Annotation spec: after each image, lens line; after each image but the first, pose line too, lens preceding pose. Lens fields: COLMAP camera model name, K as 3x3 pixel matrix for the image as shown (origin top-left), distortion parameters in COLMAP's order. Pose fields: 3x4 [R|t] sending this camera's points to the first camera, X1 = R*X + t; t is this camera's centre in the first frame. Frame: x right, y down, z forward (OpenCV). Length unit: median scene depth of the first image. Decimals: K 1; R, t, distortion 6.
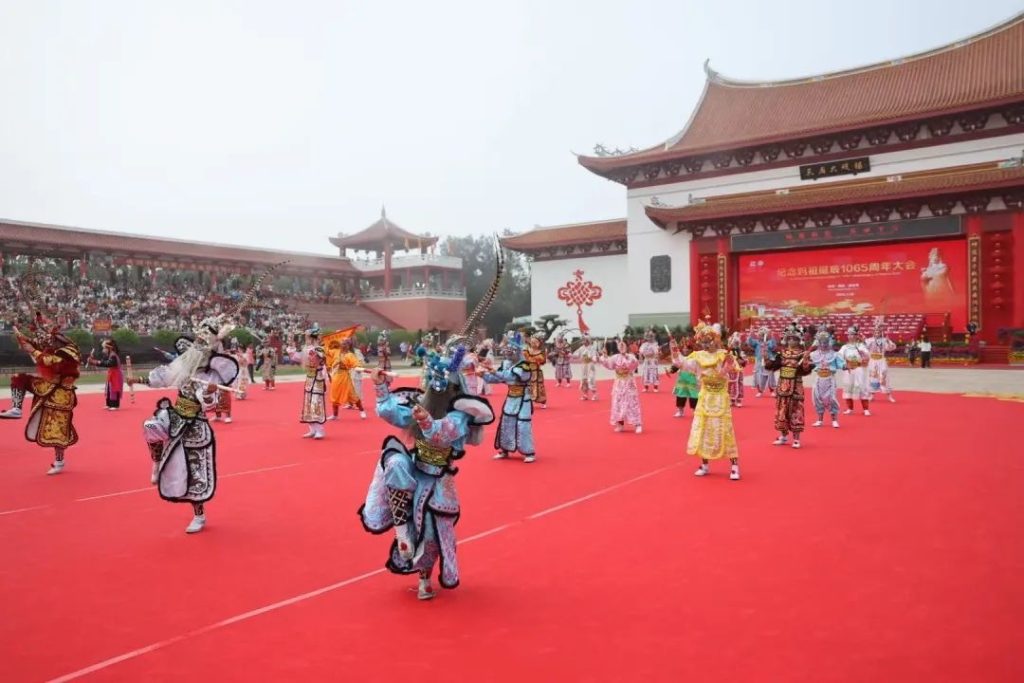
lens RADIAL K [[694.9, 0, 553.0], [0, 694.9, 325.3], [0, 0, 1]] dist [0.004462, 0.003314]
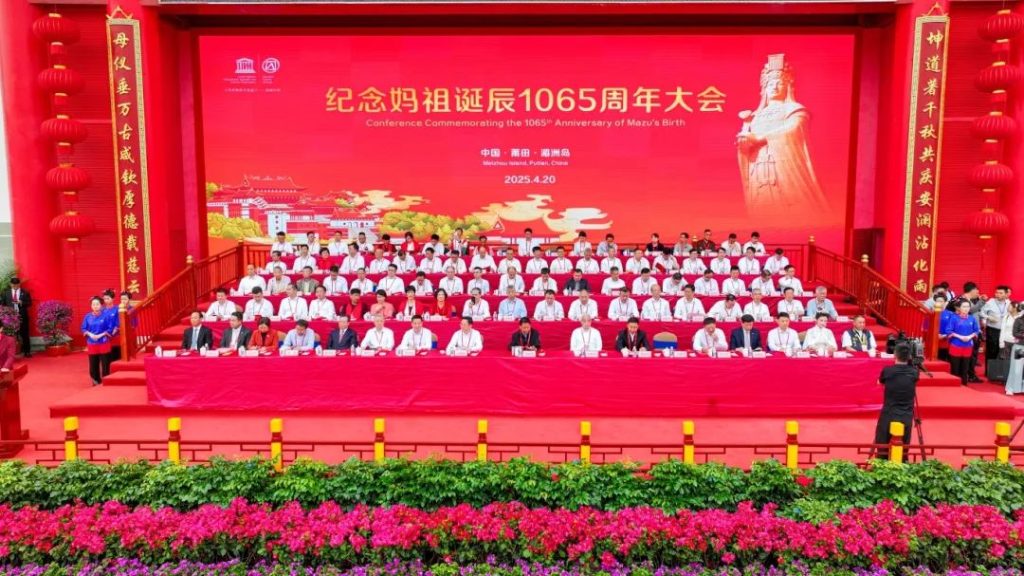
lens RADIAL K [[715.0, 0, 512.0], [0, 715.0, 288.0], [0, 0, 1]] dist [0.003437, -0.001258]
pose [[0.835670, -0.052047, 0.546760, 0.222354], [-0.017115, 0.992549, 0.120641, -0.033693], [-0.548965, -0.110174, 0.828553, 0.710078]]
